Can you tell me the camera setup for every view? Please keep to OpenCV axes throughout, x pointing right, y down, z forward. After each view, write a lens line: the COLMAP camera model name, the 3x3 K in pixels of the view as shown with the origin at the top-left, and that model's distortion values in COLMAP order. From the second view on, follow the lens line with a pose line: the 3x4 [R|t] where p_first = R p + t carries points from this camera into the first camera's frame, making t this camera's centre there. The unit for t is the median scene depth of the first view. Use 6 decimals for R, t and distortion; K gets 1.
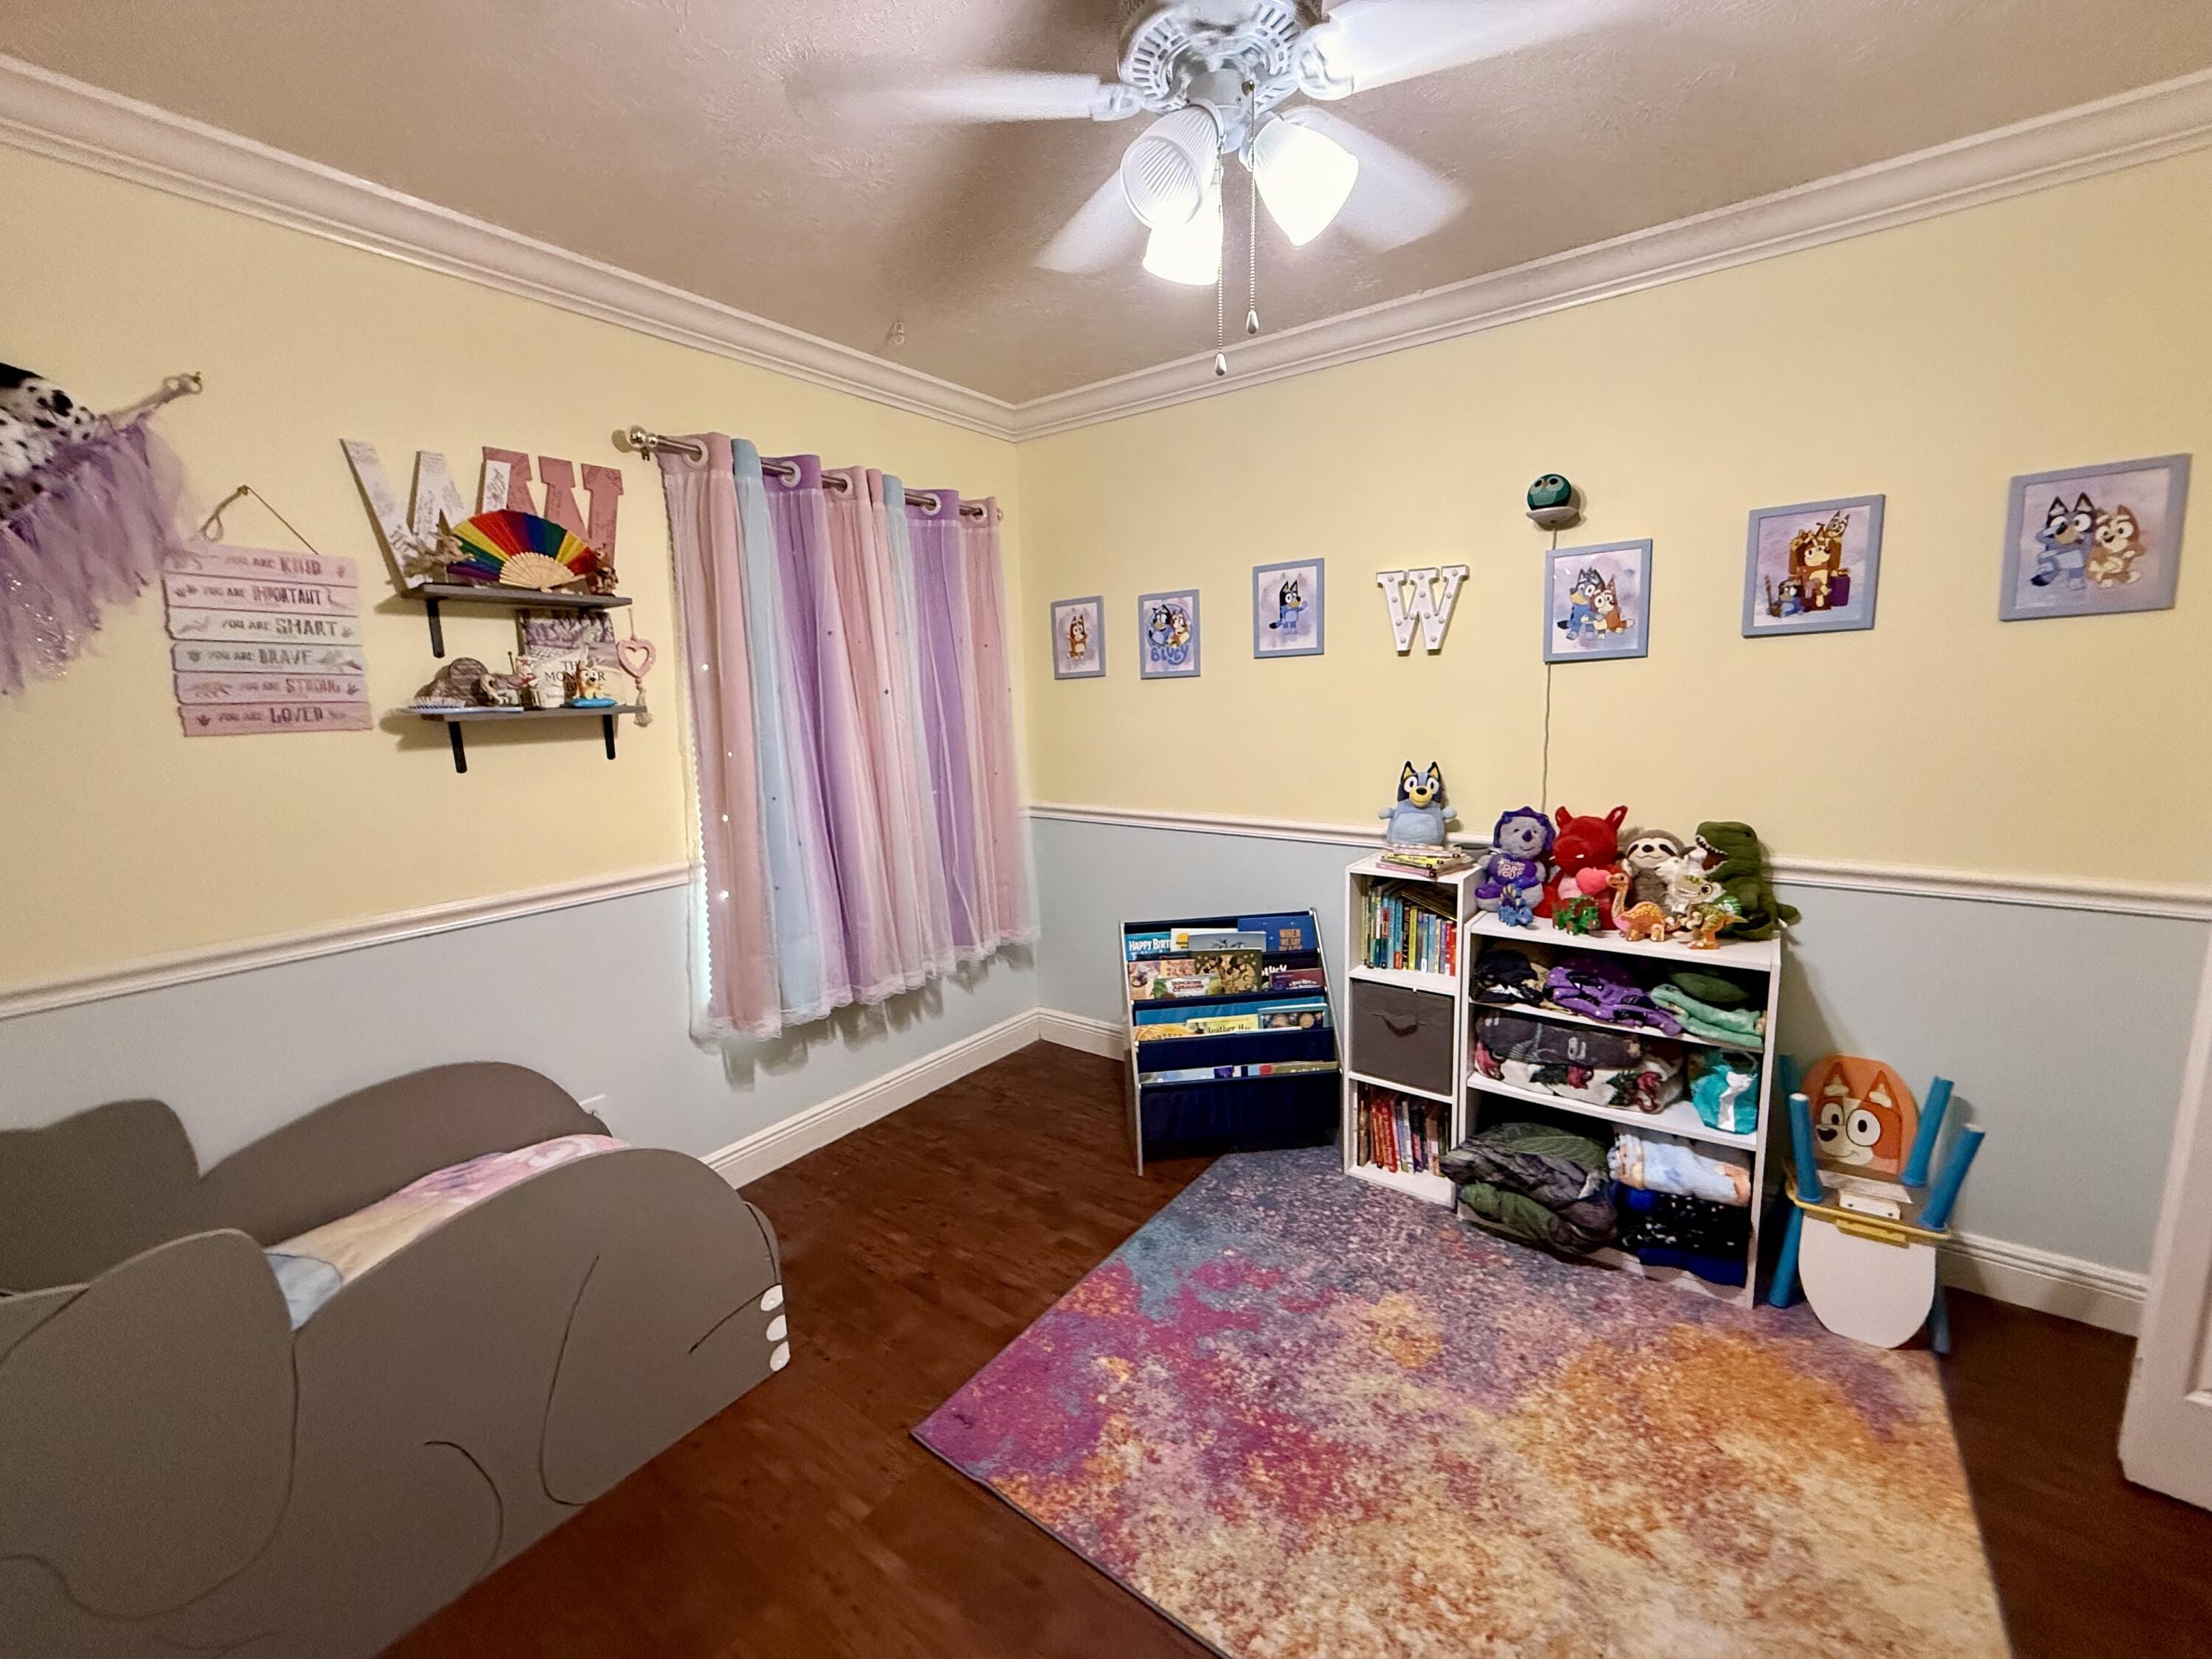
lens RADIAL K [[881.8, 0, 1102.4], [0, 881.8, 829.9], [0, 0, 1]] dist [0.000605, 0.000085]
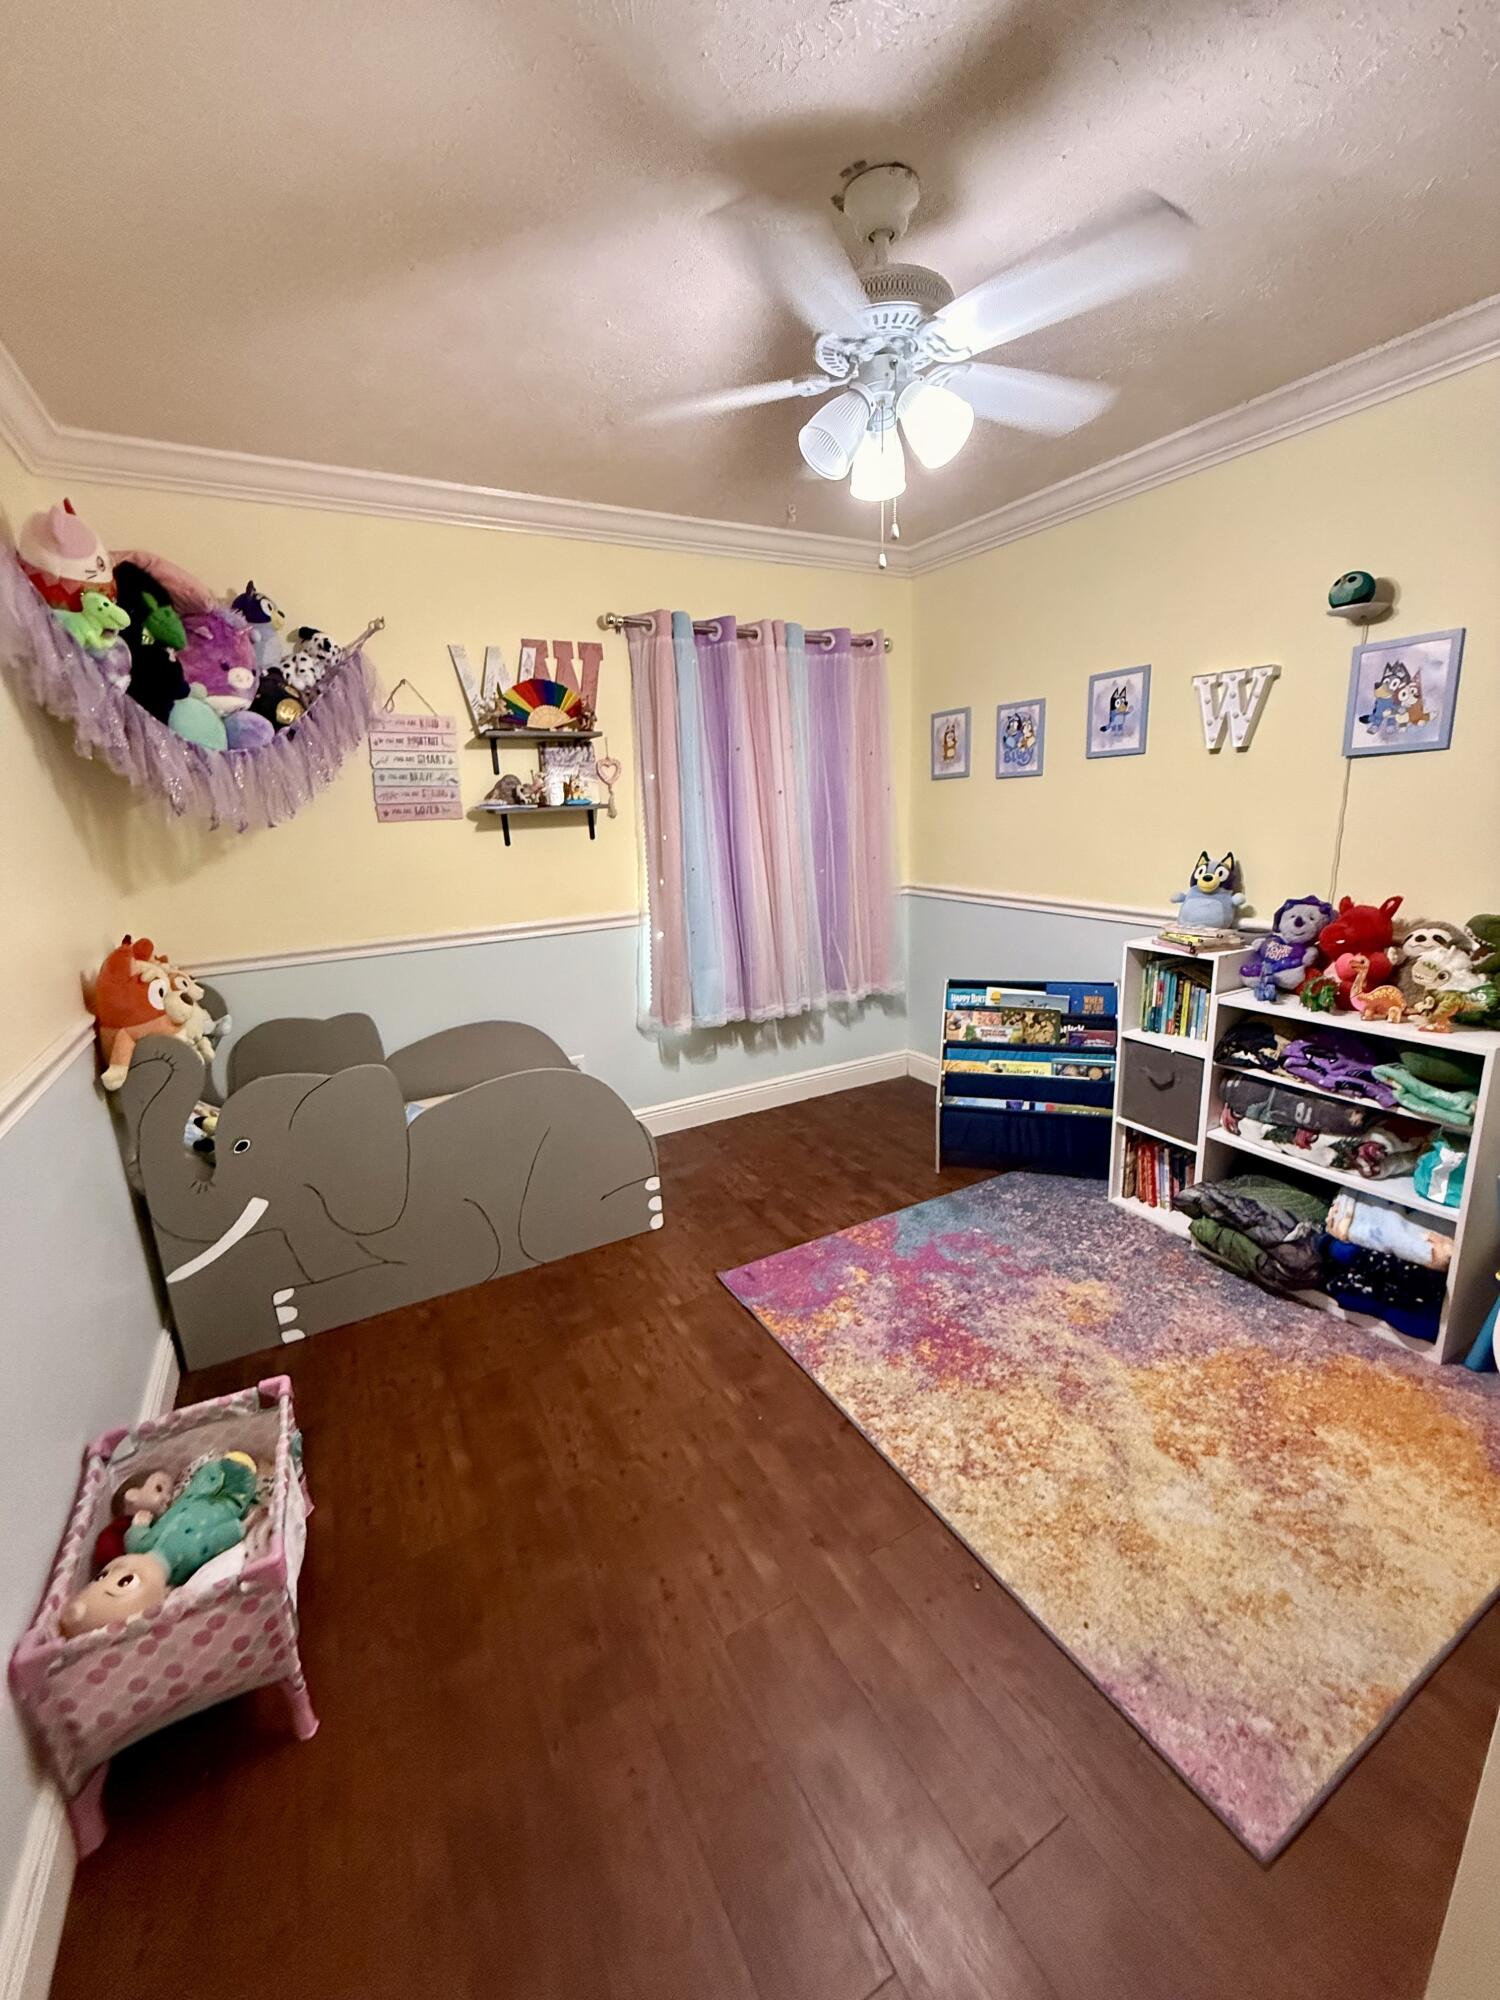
lens RADIAL K [[797.3, 0, 752.8], [0, 797.3, 993.0], [0, 0, 1]] dist [0.000605, 0.000085]
pose [[0.915038, 0.088097, -0.393630, 0.271898], [-0.050101, 0.993124, 0.105802, 0.024674], [0.400244, -0.077092, 0.913160, -0.176762]]
